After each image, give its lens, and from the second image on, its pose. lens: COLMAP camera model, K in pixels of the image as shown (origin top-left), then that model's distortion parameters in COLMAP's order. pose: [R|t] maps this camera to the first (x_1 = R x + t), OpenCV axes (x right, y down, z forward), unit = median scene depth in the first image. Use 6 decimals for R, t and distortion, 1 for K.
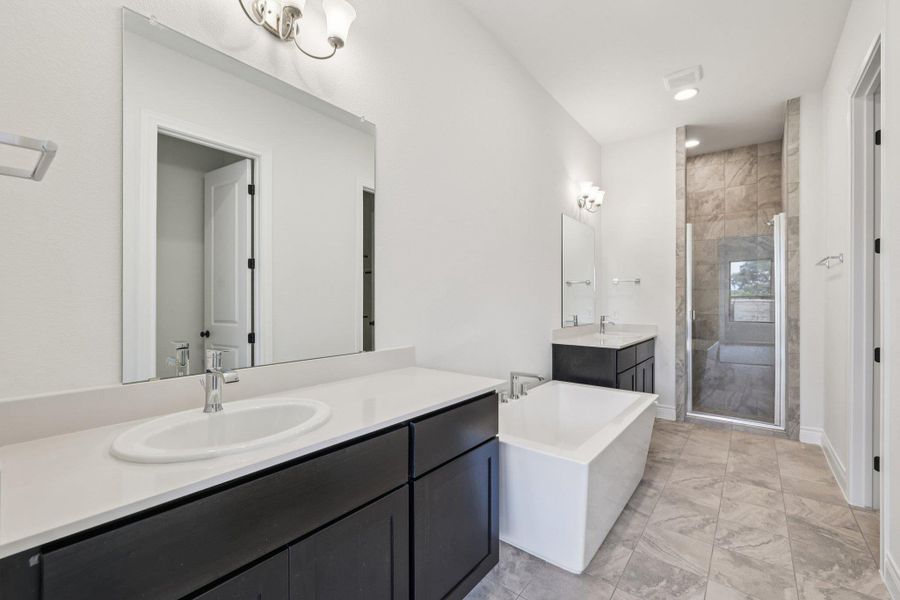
lens RADIAL K [[395.6, 0, 448.5], [0, 395.6, 298.6], [0, 0, 1]] dist [-0.002696, -0.000636]
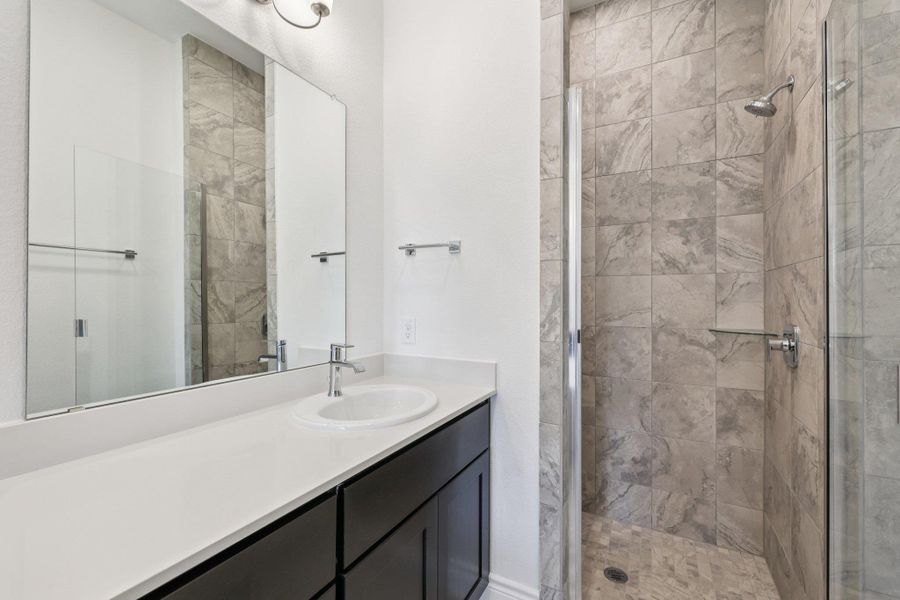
lens RADIAL K [[395.6, 0, 458.1], [0, 395.6, 296.7], [0, 0, 1]] dist [-0.002696, -0.000636]
pose [[0.981683, 0.001390, 0.190518, 0.433993], [-0.000903, 0.999996, -0.002639, 0.004482], [-0.190521, 0.002419, 0.981680, 0.661249]]
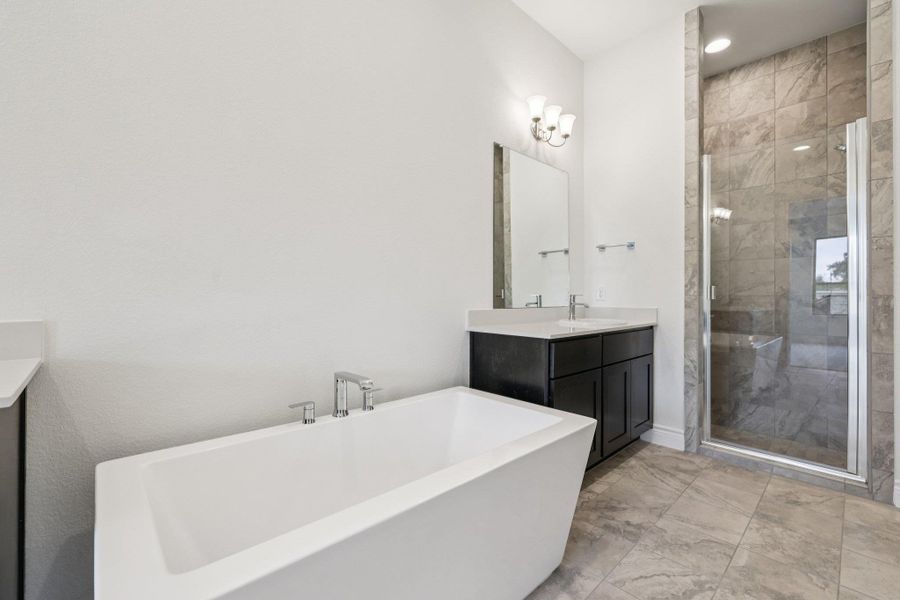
lens RADIAL K [[395.6, 0, 445.3], [0, 395.6, 293.6], [0, 0, 1]] dist [-0.002696, -0.000636]
pose [[0.988371, 0.000095, -0.152065, 0.277867], [-0.000082, 1.000000, 0.000089, 0.042494], [0.152065, -0.000075, 0.988371, 0.279113]]
